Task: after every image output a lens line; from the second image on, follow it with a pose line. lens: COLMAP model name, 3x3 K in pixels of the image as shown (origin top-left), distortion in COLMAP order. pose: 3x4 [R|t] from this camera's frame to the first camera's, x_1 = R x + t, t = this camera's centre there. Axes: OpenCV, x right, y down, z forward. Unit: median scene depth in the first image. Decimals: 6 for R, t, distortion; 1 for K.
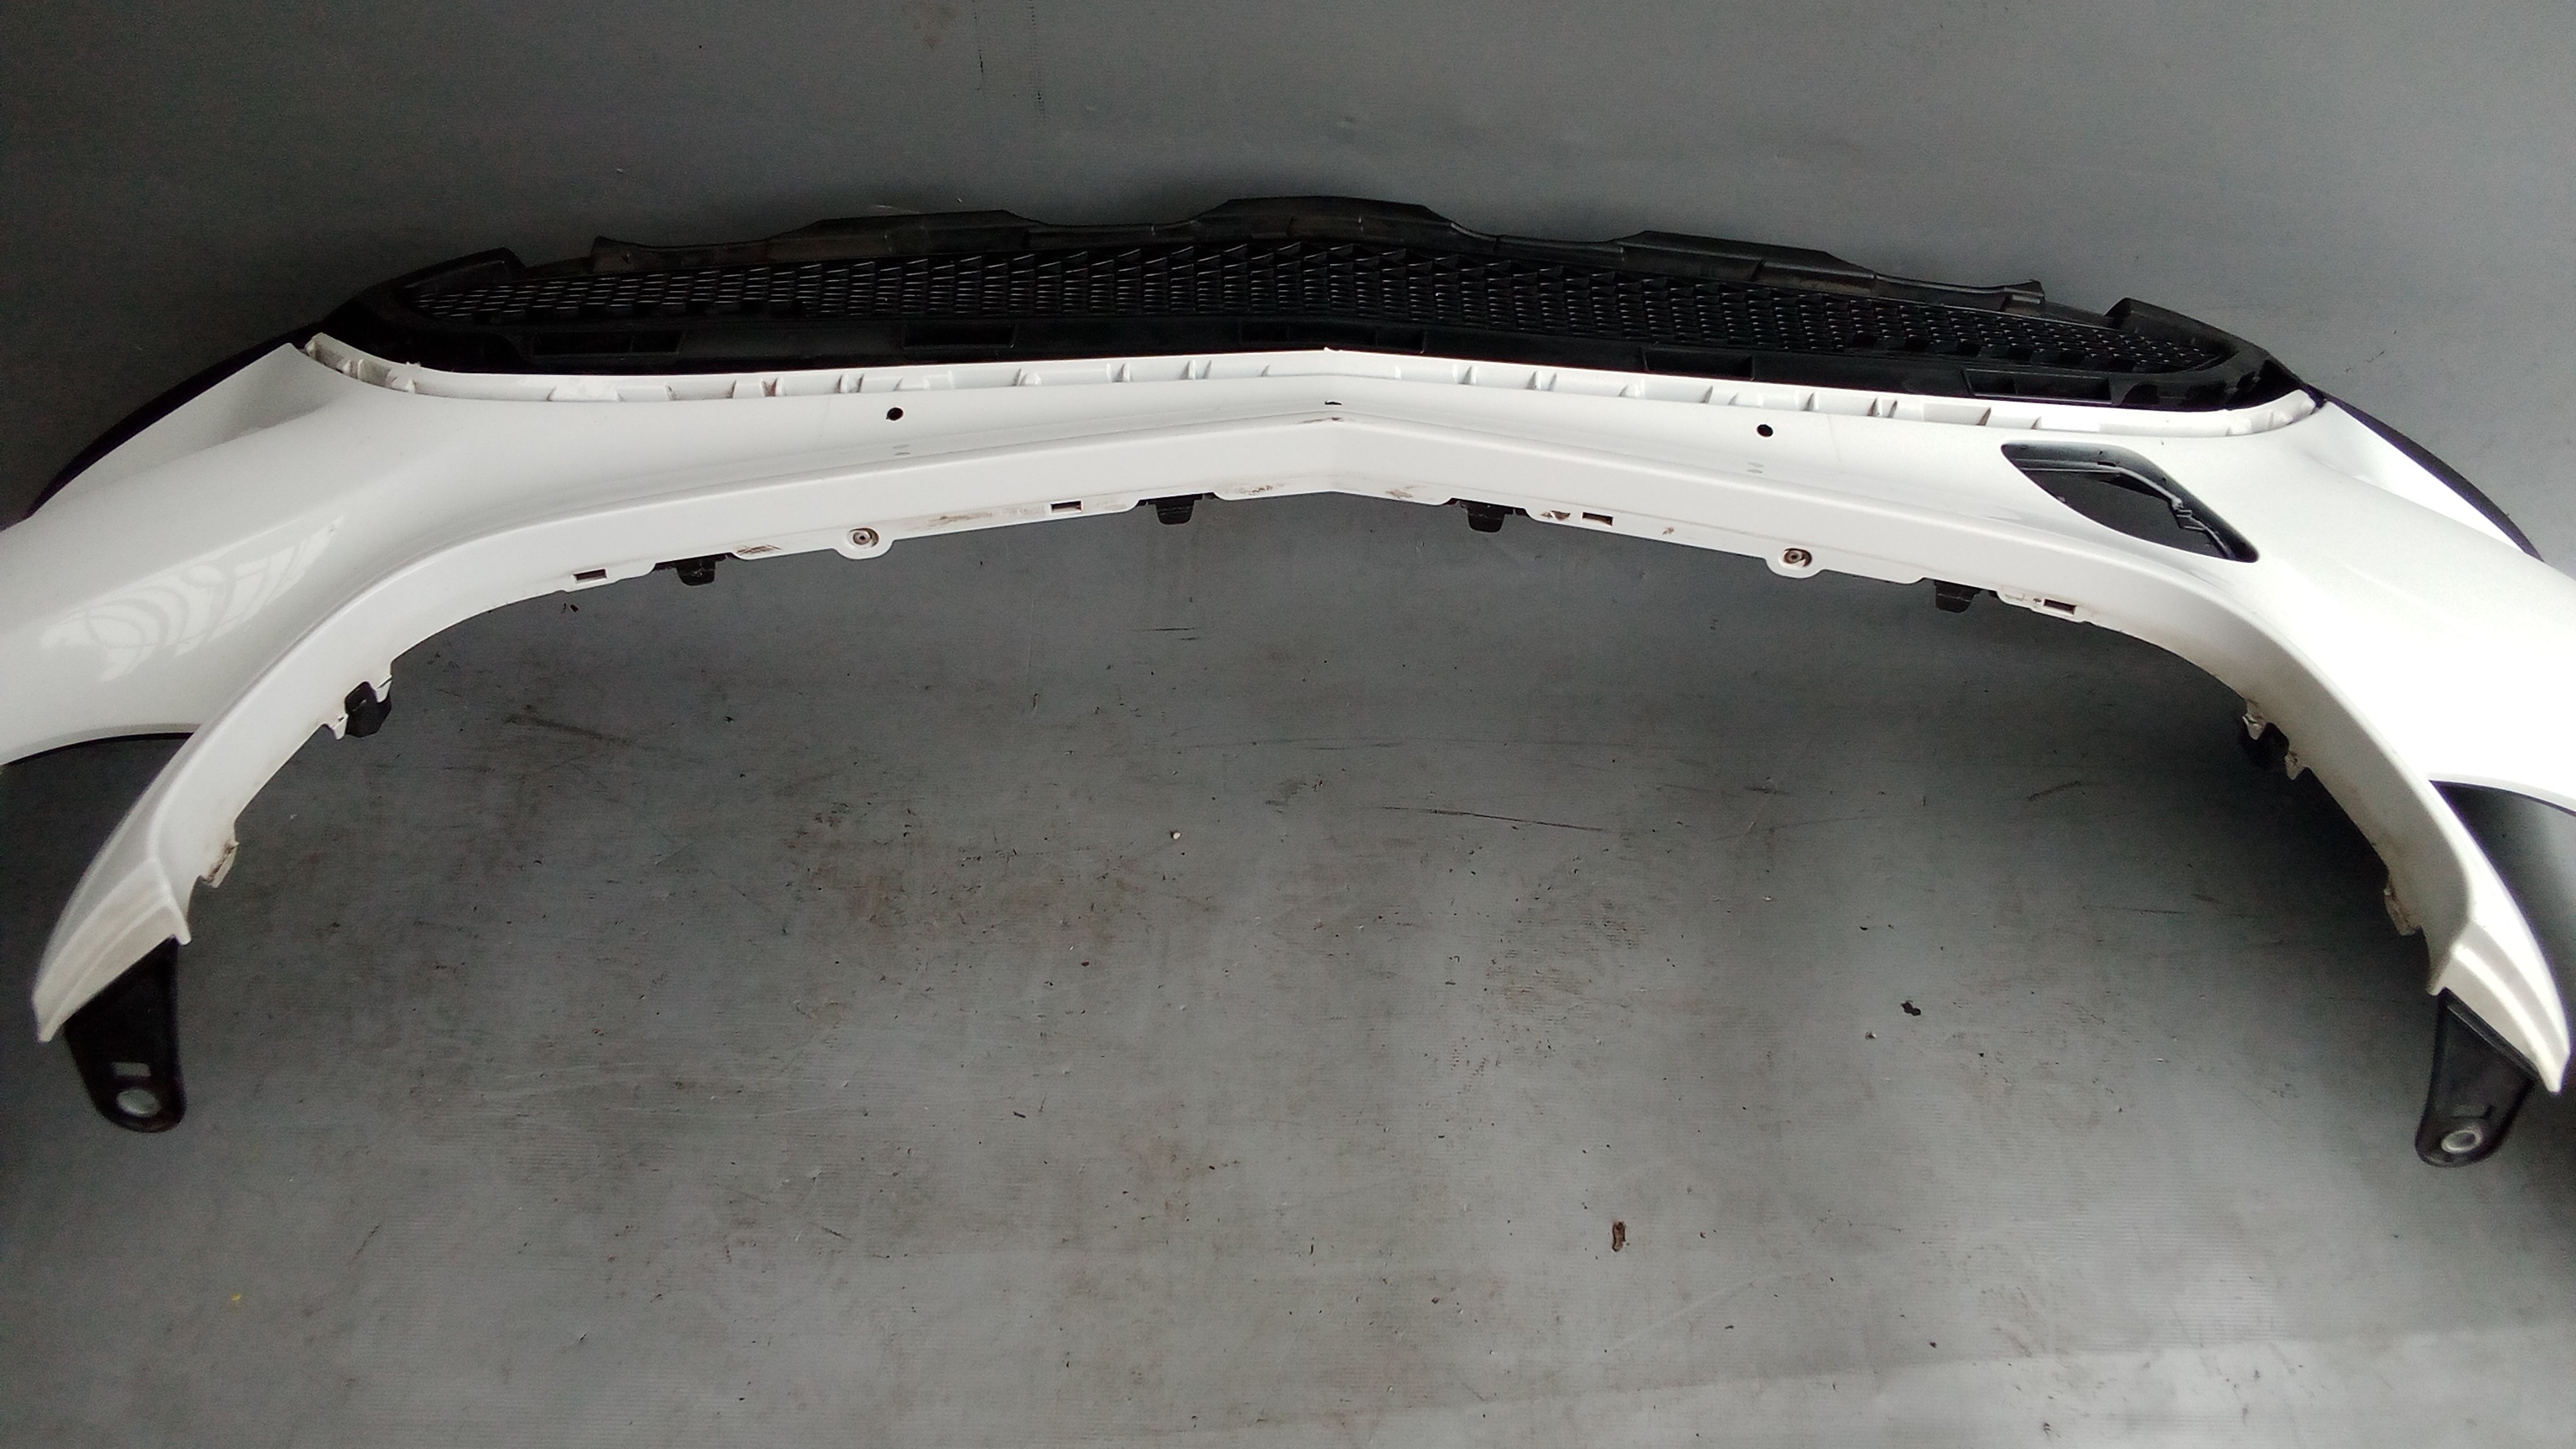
lens RADIAL K [[2010.5, 0, 1328.1], [0, 2010.5, 717.7], [0, 0, 1]] dist [0.042581, -0.082740]
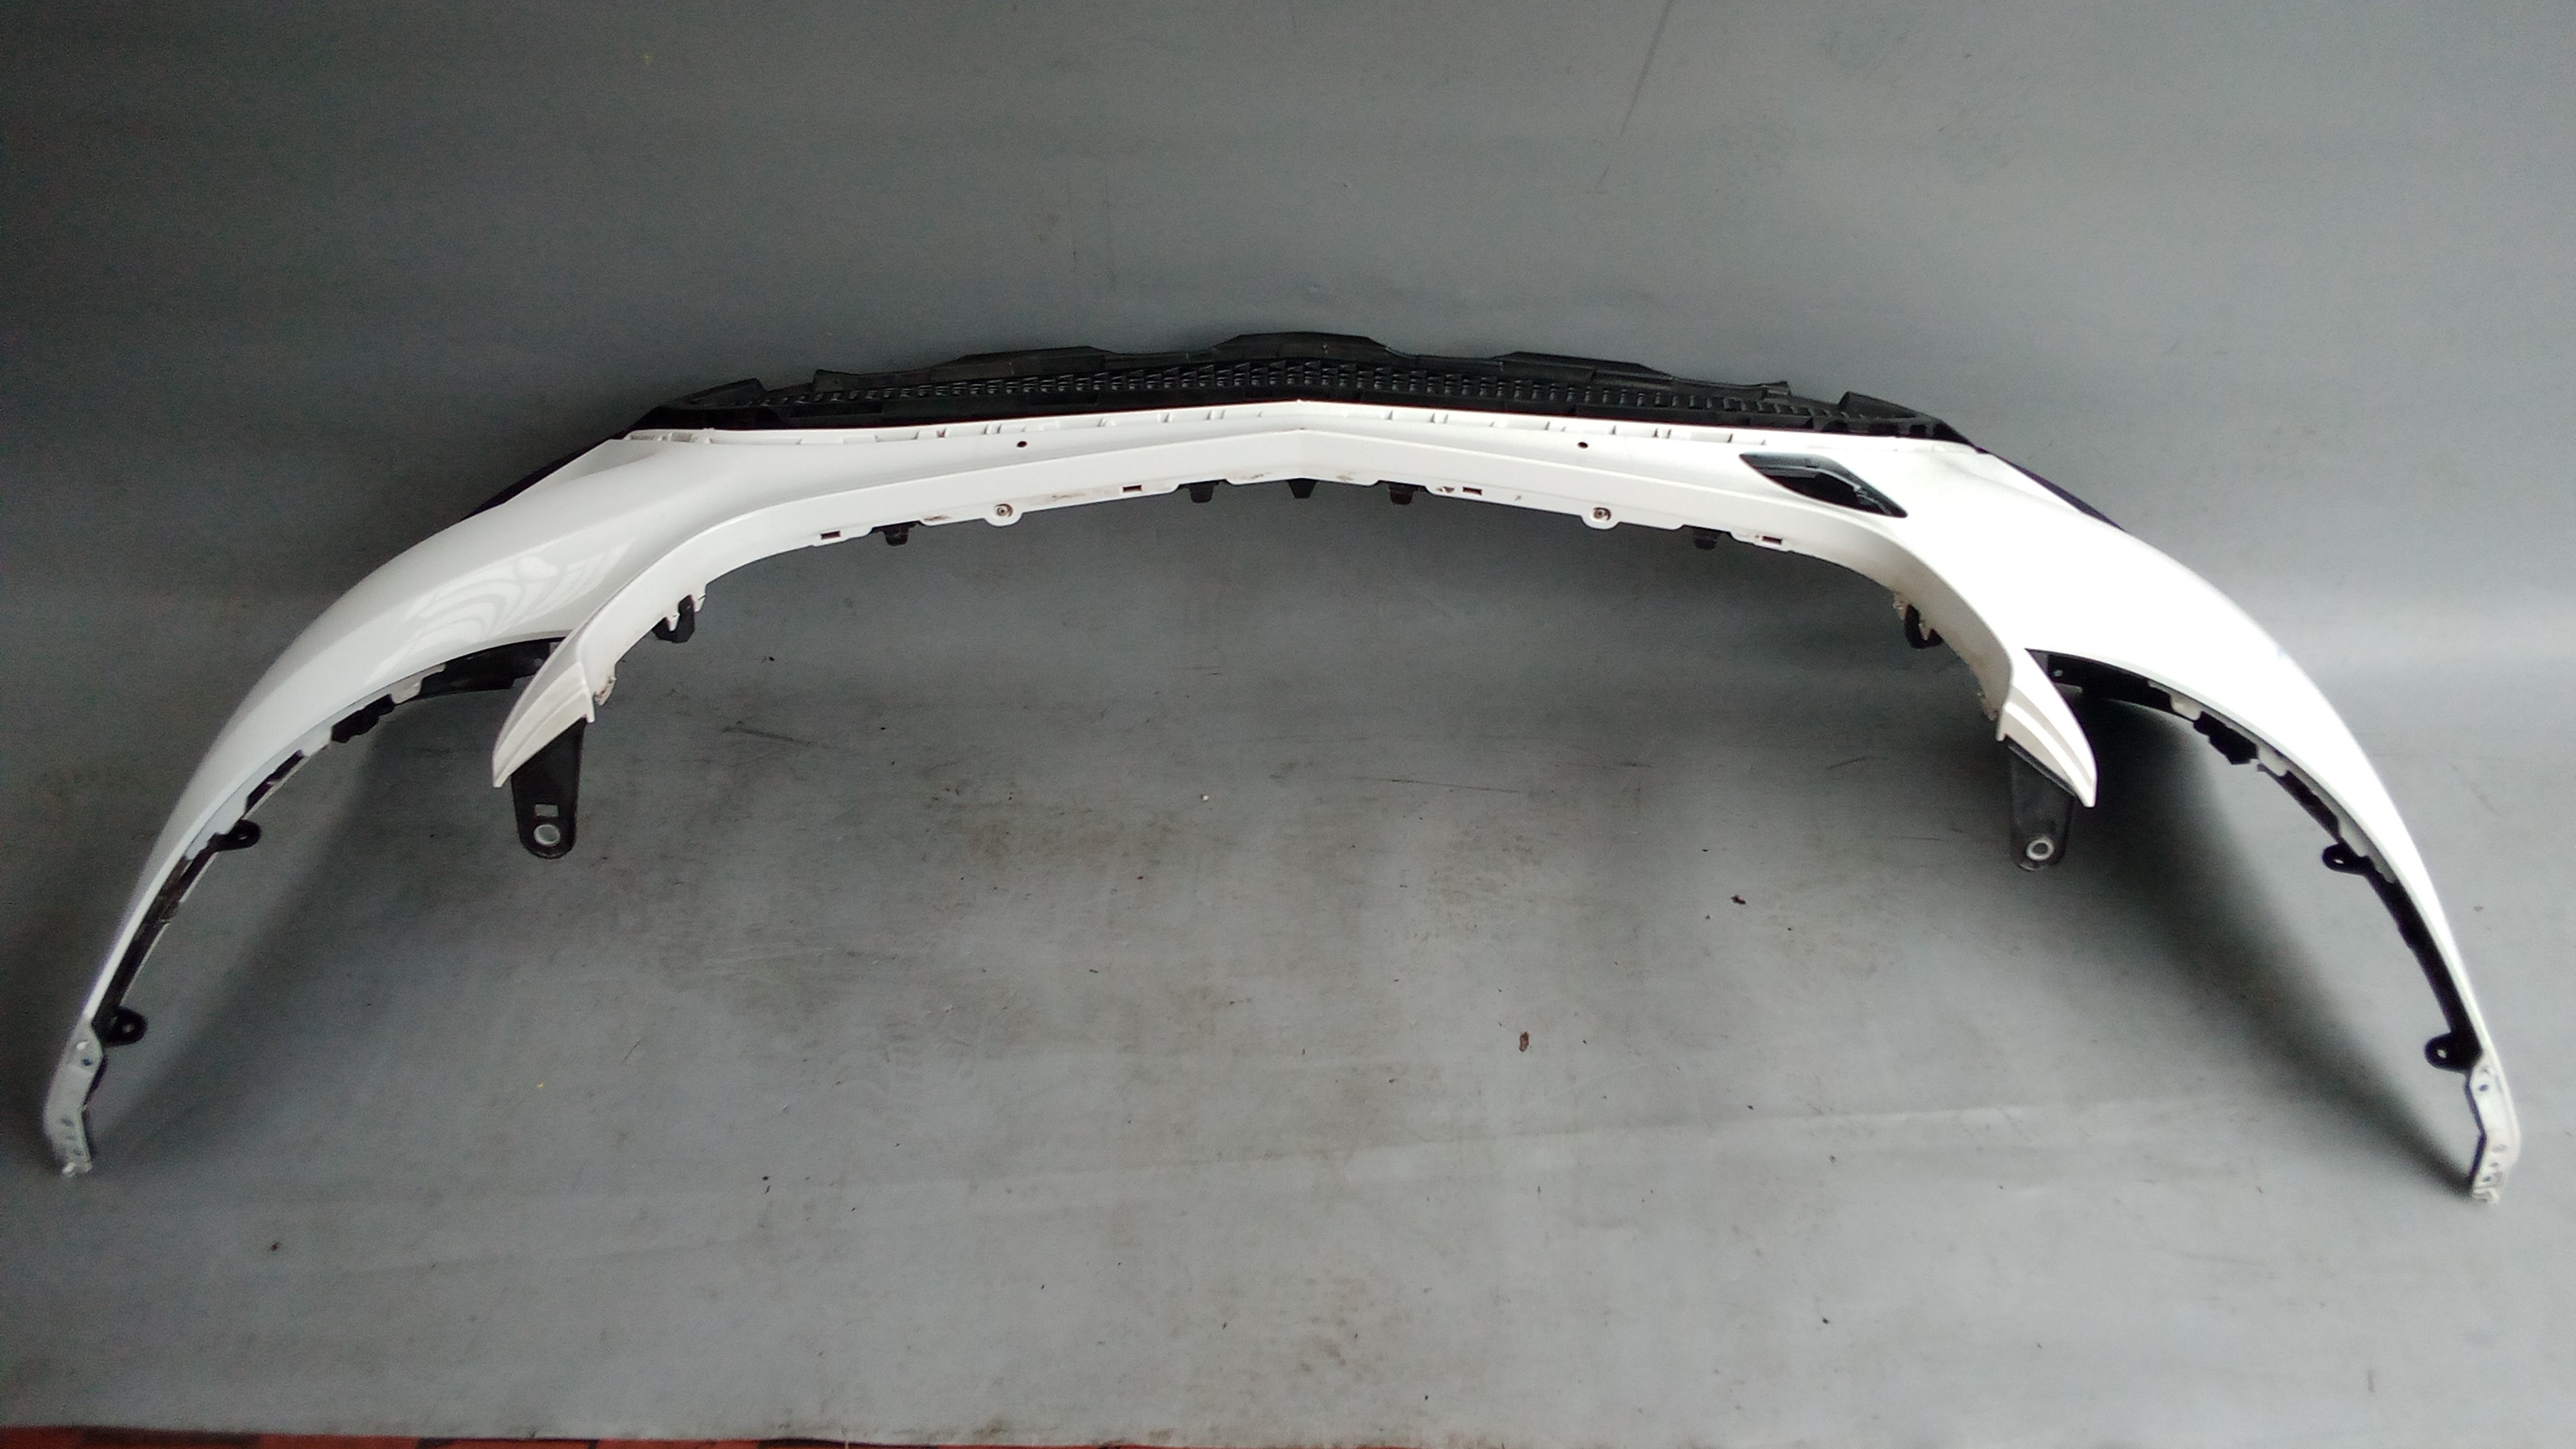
lens RADIAL K [[2010.5, 0, 1332.5], [0, 2010.5, 722.9], [0, 0, 1]] dist [0.042581, -0.082740]
pose [[0.999718, -0.019343, -0.013777, 0.036441], [0.016471, 0.982694, -0.184504, 0.303610], [0.017108, 0.184225, 0.982735, -0.418190]]
